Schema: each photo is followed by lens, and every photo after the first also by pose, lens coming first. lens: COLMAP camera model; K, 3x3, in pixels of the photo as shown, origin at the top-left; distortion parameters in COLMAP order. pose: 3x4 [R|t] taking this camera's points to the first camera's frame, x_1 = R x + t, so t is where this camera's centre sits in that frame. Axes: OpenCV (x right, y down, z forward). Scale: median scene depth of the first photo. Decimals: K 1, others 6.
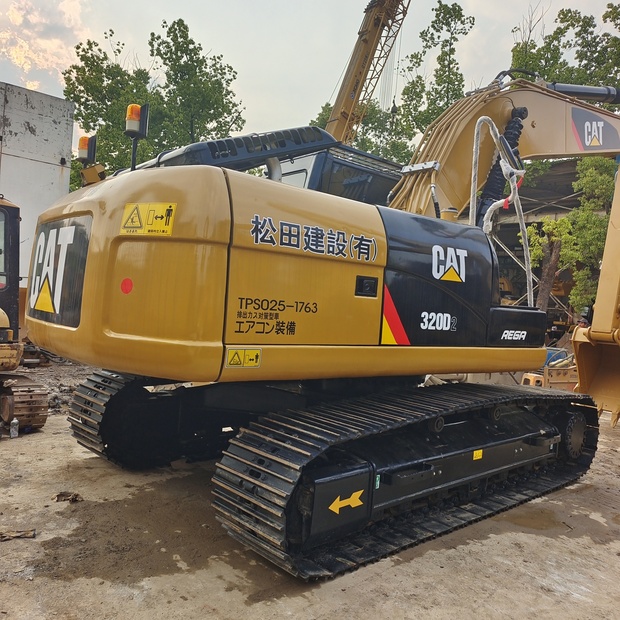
lens RADIAL K [[565.9, 0, 314.7], [0, 565.9, 309.9], [0, 0, 1]] dist [0.022442, 0.033550]
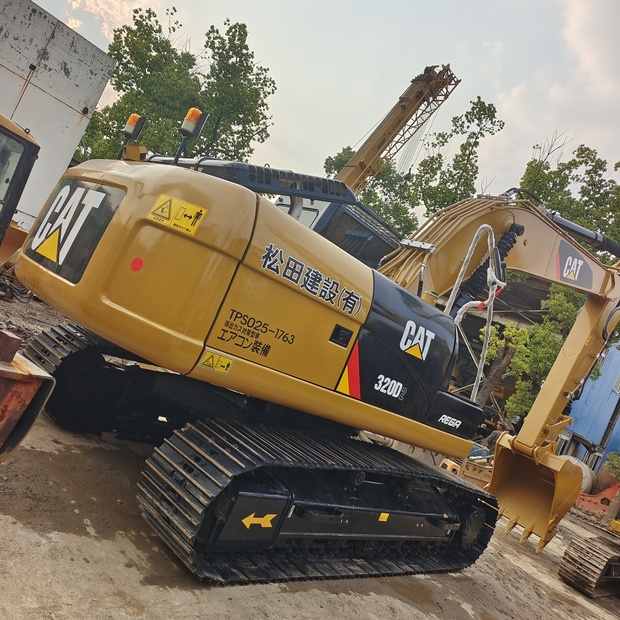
lens RADIAL K [[564.0, 0, 317.4], [0, 564.0, 310.0], [0, 0, 1]] dist [0.031892, 0.008750]
pose [[0.940153, 0.333881, 0.068088, -0.036494], [-0.329865, 0.941866, -0.063848, -0.003519], [-0.085447, 0.037567, 0.995634, -0.072467]]
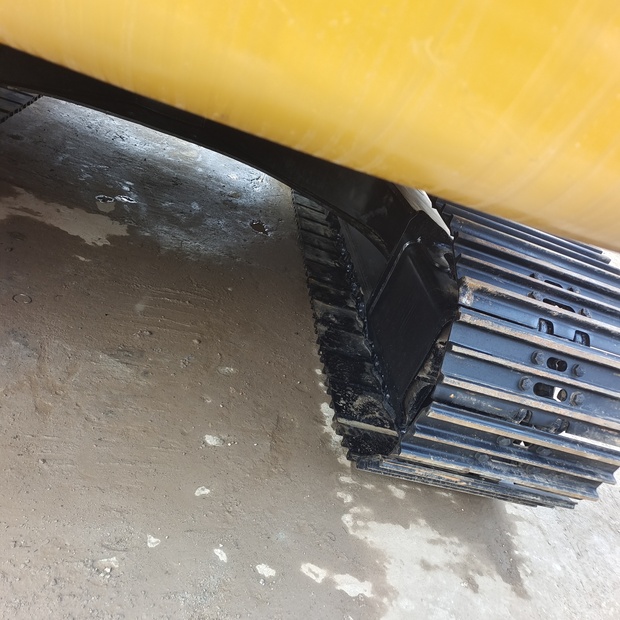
lens RADIAL K [[565.9, 0, 314.7], [0, 565.9, 309.9], [0, 0, 1]] dist [0.022442, 0.033550]
pose [[0.597046, -0.259814, 0.758968, -0.407128], [-0.305126, 0.801442, 0.514383, 0.043601], [-0.741913, -0.538691, 0.399221, 0.737724]]
